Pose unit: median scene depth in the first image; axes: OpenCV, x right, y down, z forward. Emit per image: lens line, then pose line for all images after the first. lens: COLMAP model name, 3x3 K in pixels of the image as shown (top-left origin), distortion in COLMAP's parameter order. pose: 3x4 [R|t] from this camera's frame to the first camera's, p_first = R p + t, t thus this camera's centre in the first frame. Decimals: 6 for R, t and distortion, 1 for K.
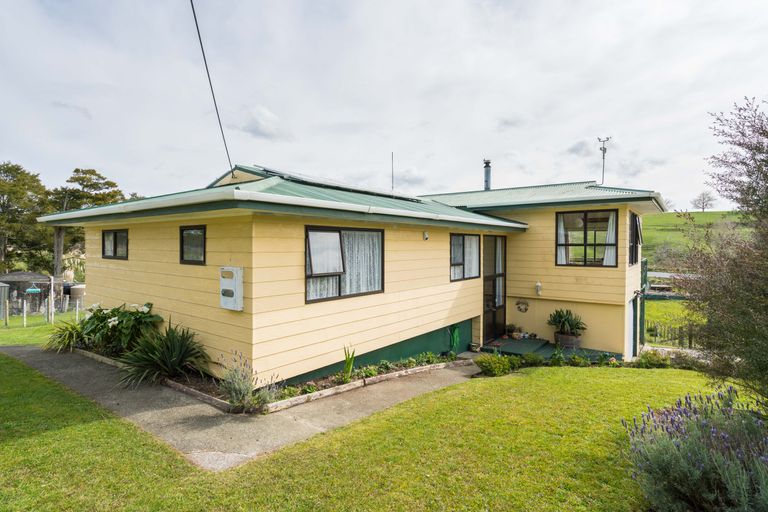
lens RADIAL K [[399.9, 0, 384.0], [0, 399.9, 256.0], [0, 0, 1]] dist [-0.000865, 0.000052]
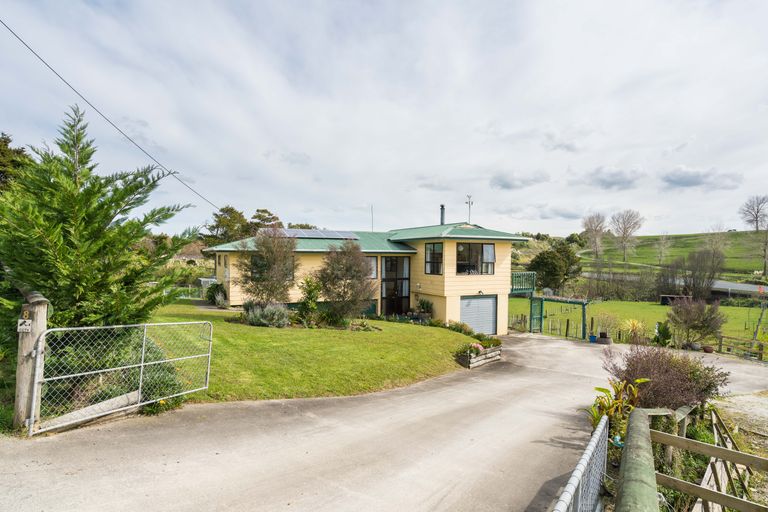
lens RADIAL K [[422.3, 0, 386.3], [0, 422.3, 273.6], [0, 0, 1]] dist [-0.004903, -0.000658]
pose [[0.902562, 0.022059, -0.429995, 0.994259], [-0.016339, 0.999722, 0.016990, -0.005293], [0.430250, -0.008309, 0.902671, -0.694288]]
